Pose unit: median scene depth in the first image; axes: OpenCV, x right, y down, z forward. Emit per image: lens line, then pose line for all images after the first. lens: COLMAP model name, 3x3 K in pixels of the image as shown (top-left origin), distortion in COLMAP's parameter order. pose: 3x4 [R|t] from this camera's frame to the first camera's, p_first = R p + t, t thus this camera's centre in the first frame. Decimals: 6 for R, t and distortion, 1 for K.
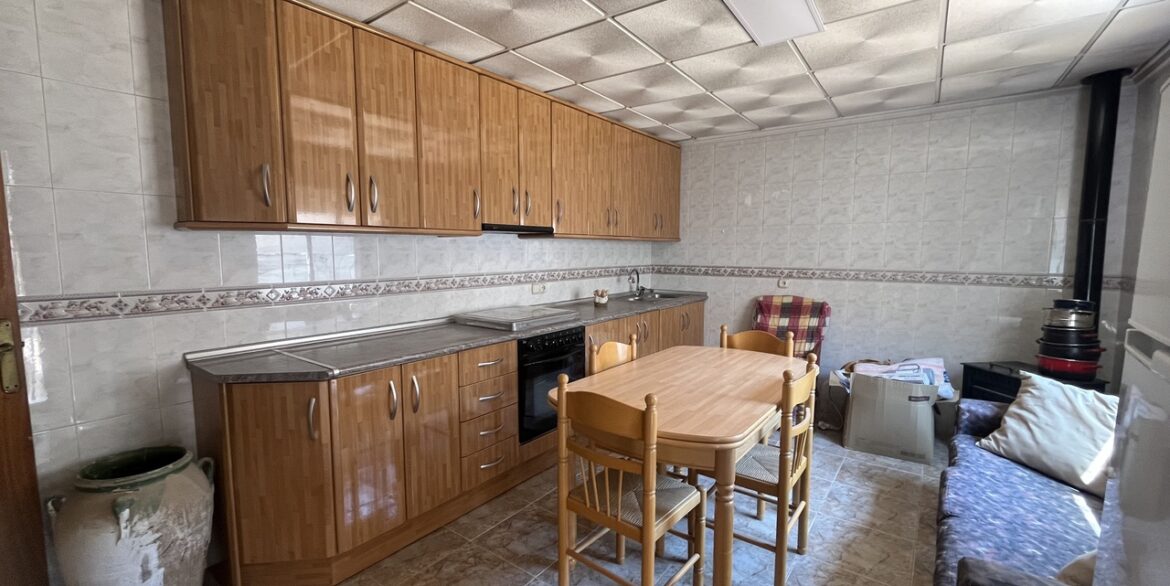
lens RADIAL K [[478.6, 0, 582.5], [0, 478.6, 294.6], [0, 0, 1]] dist [-0.002154, -0.000233]
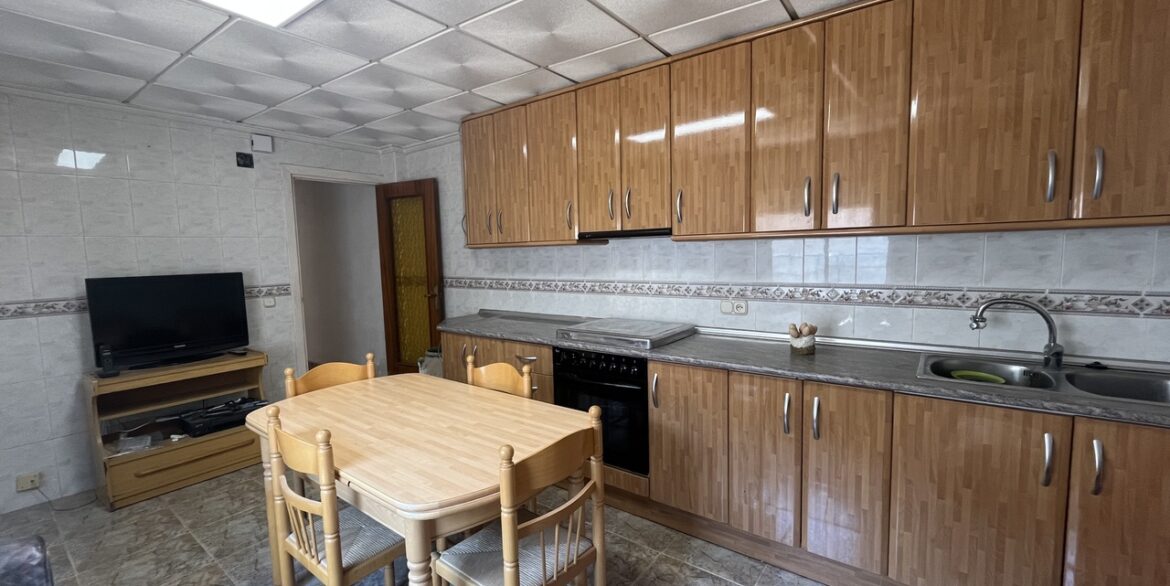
lens RADIAL K [[460.0, 0, 588.6], [0, 460.0, 291.4], [0, 0, 1]] dist [-0.046714, -0.000078]
pose [[0.024629, 0.079489, -0.996531, 0.733386], [-0.076601, 0.994053, 0.077398, -0.090665], [0.996758, 0.074429, 0.030572, 0.910498]]
